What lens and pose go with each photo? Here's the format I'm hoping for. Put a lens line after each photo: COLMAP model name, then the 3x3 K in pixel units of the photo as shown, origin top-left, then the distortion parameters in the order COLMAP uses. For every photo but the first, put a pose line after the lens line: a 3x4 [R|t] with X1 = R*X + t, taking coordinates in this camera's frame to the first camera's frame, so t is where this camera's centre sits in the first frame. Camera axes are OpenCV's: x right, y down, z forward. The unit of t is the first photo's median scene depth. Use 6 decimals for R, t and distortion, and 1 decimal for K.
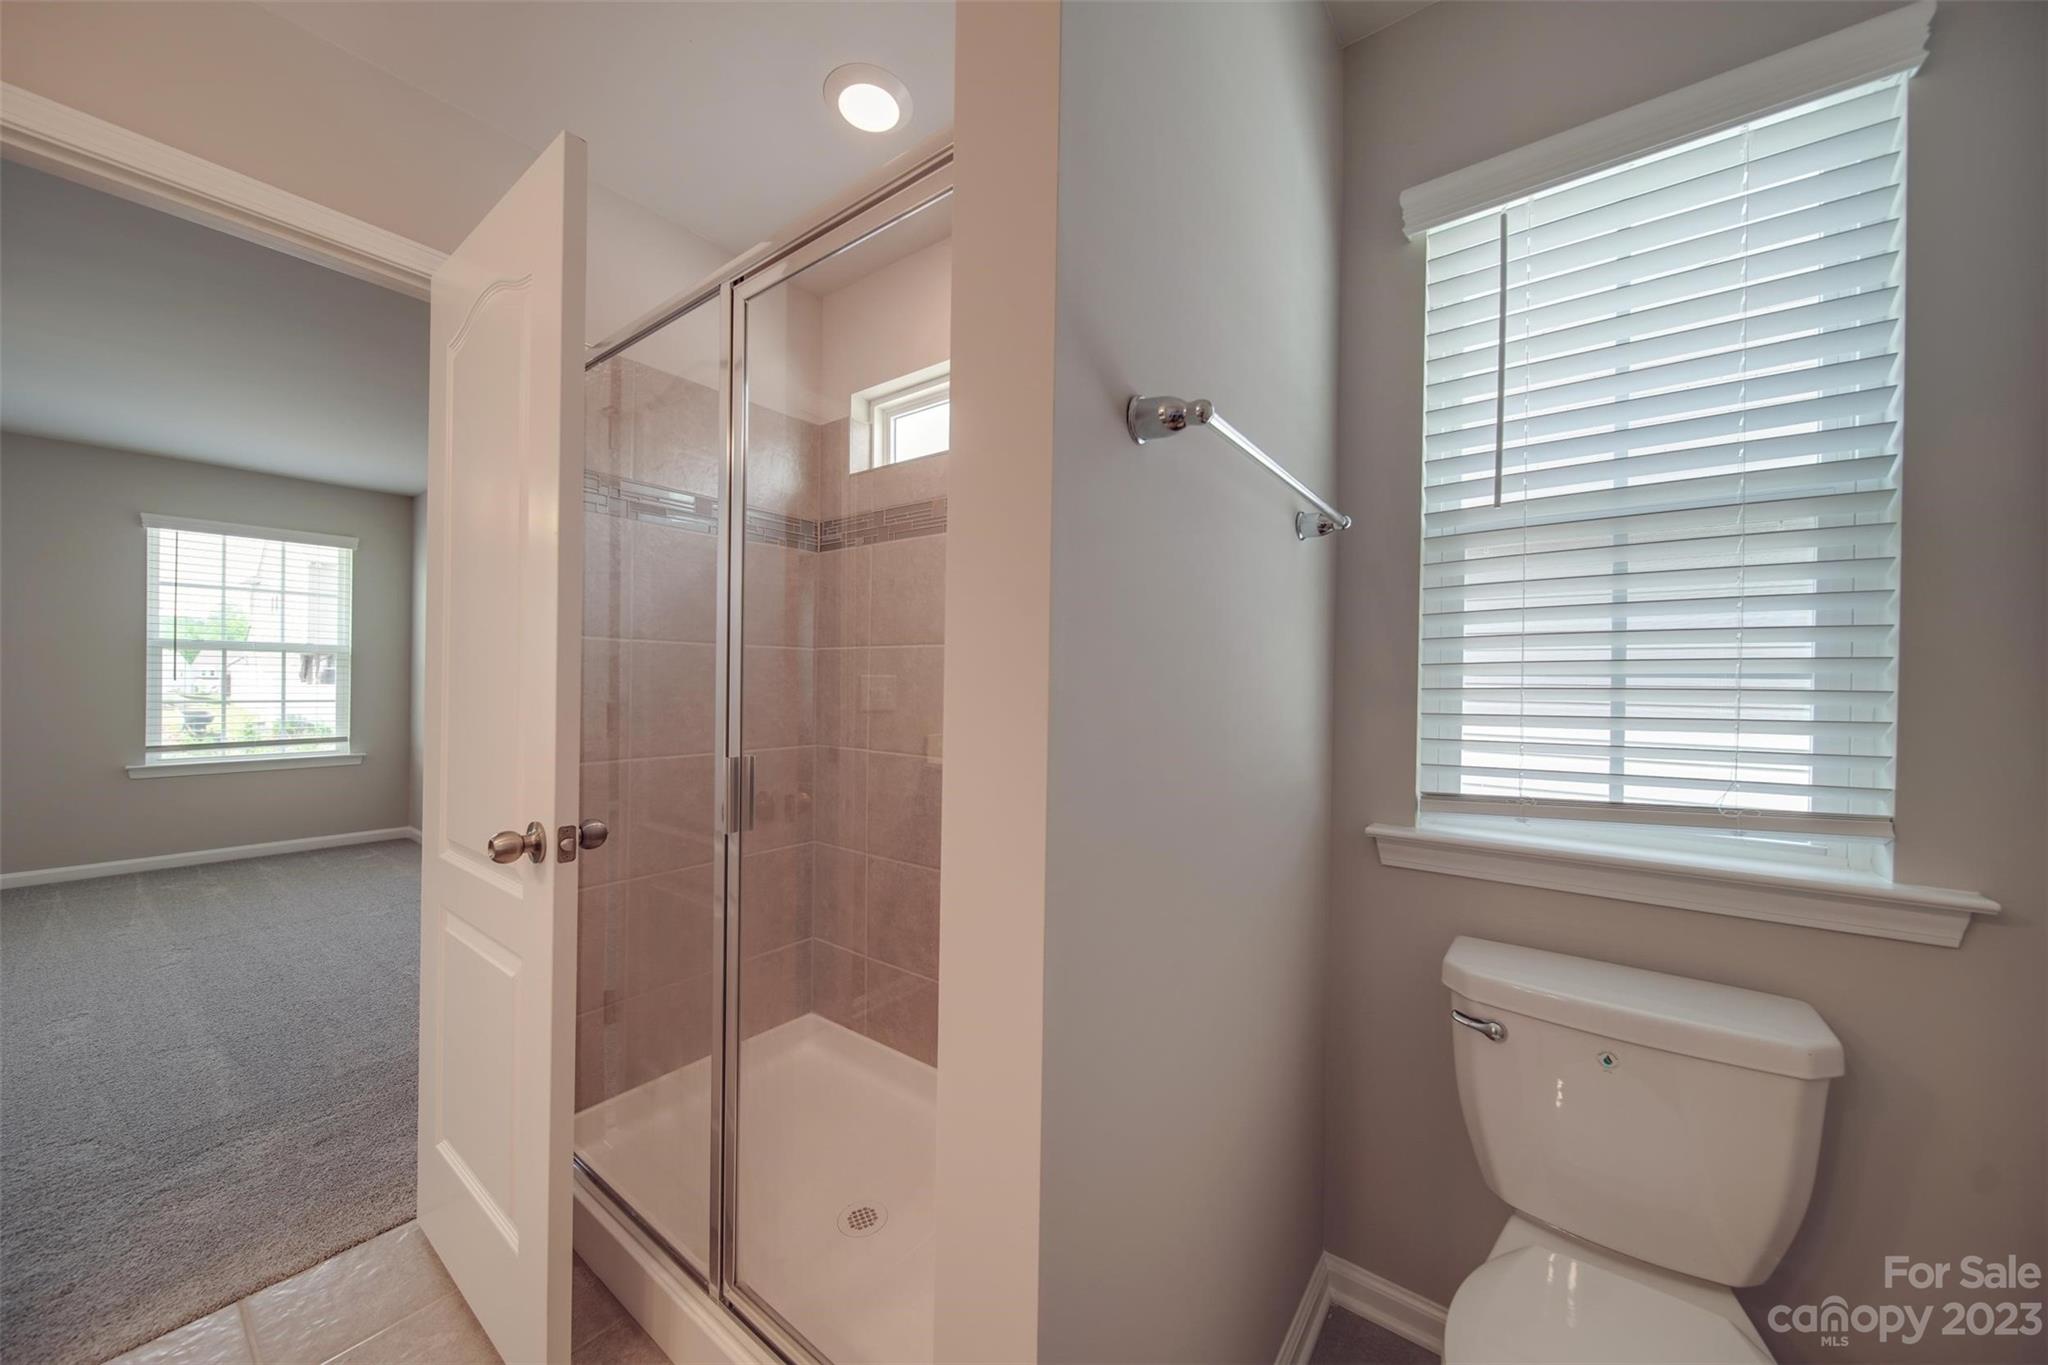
lens RADIAL K [[720.2, 0, 1018.7], [0, 720.2, 683.5], [0, 0, 1]] dist [-0.002426, -0.000857]
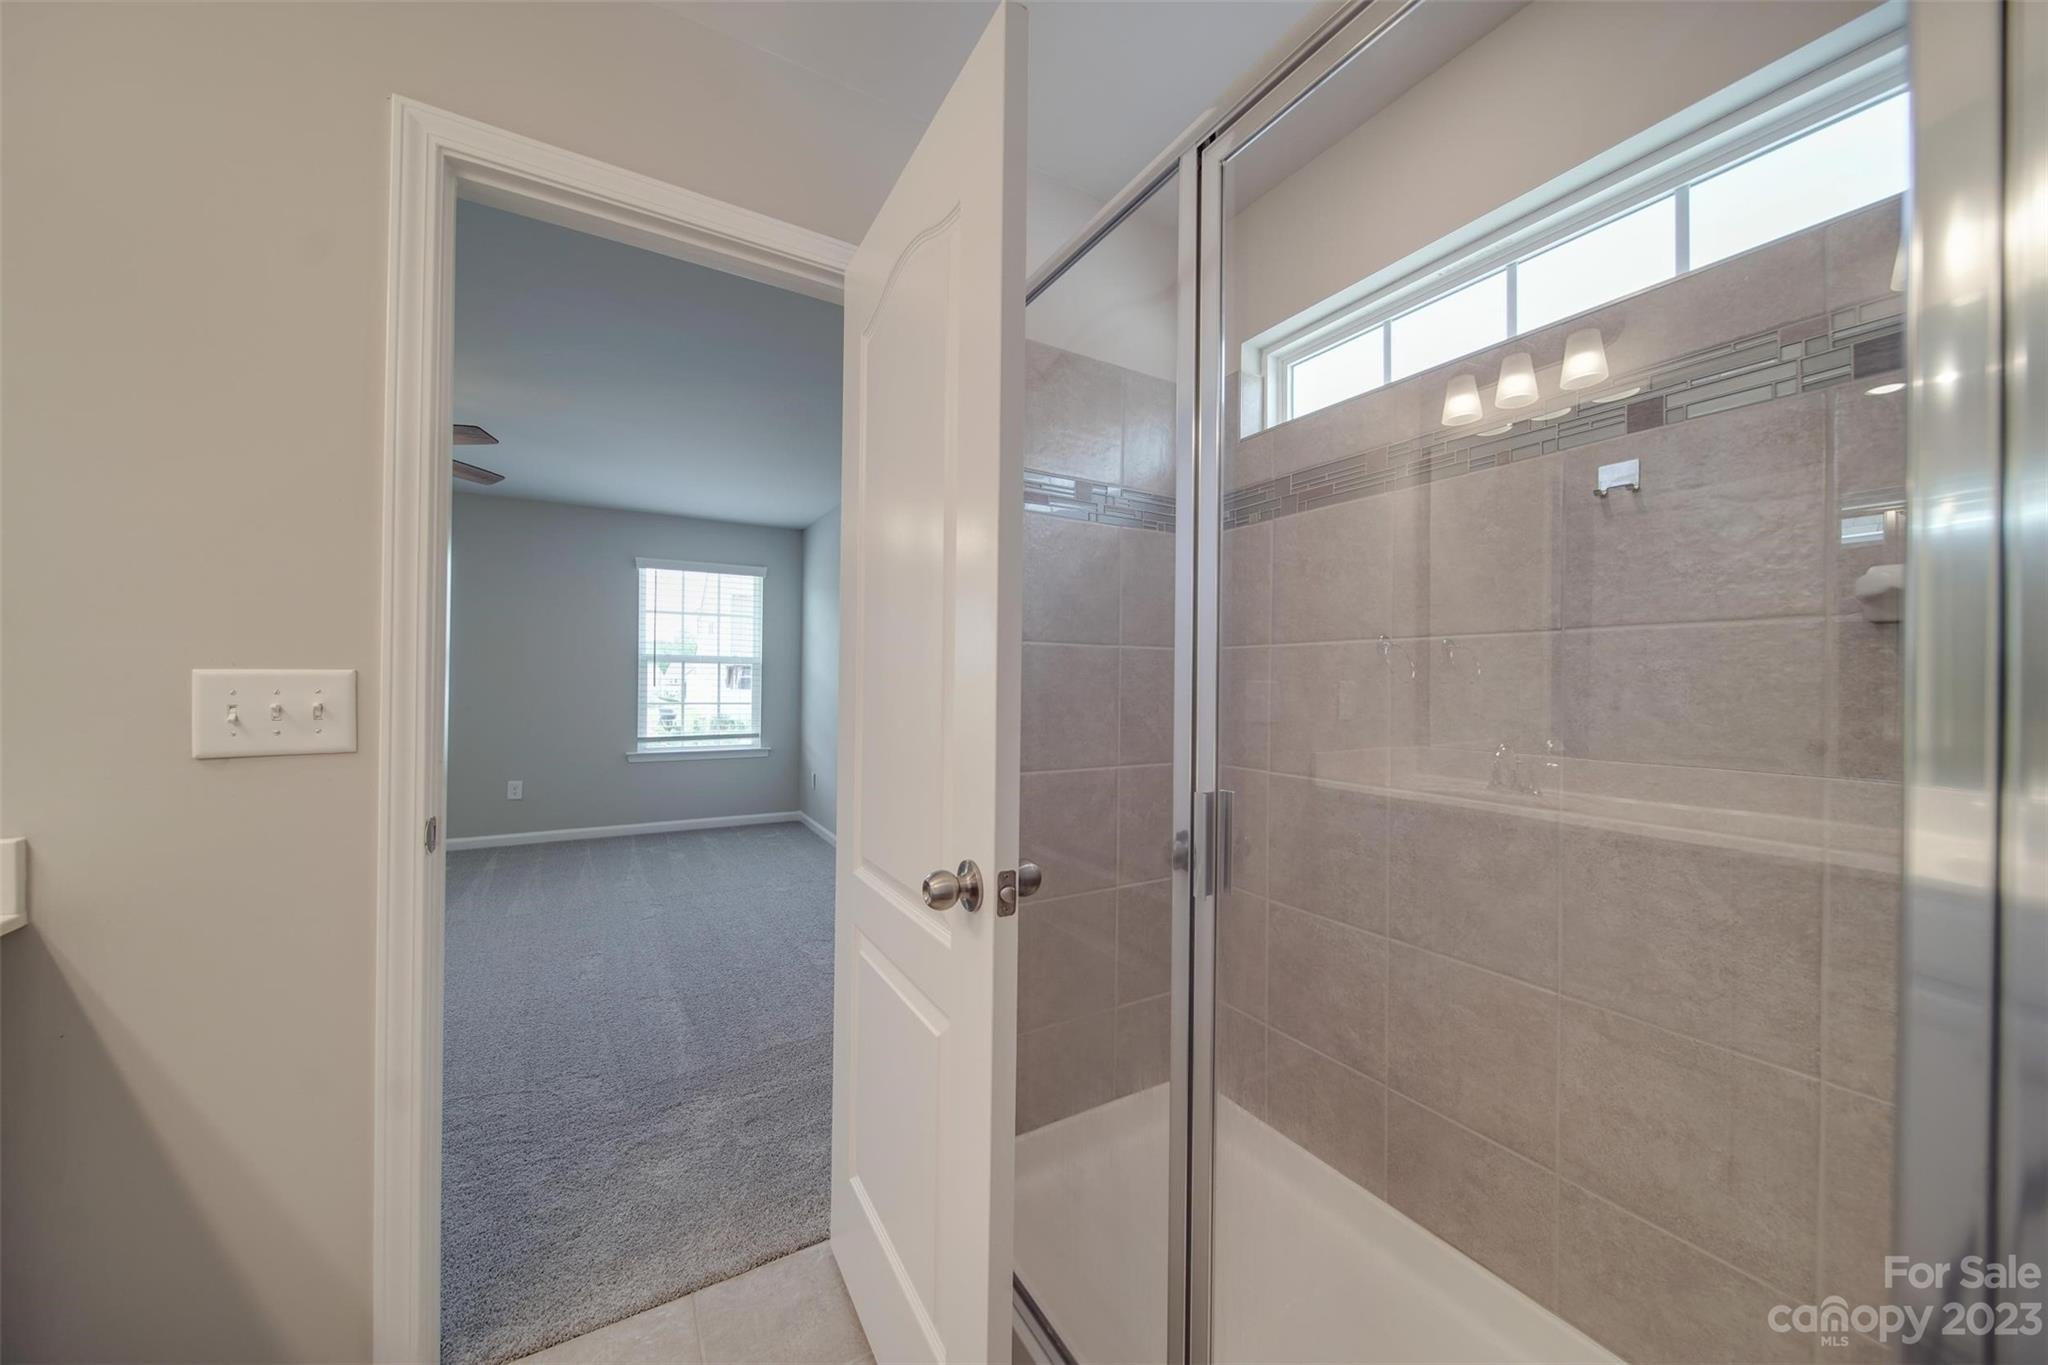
lens RADIAL K [[720.2, 0, 1012.0], [0, 720.2, 684.0], [0, 0, 1]] dist [-0.002426, -0.000857]
pose [[0.918311, -0.002517, -0.395853, -0.165445], [-0.000243, 0.999976, -0.006923, -0.000851], [0.395861, 0.006454, 0.918288, 0.146149]]
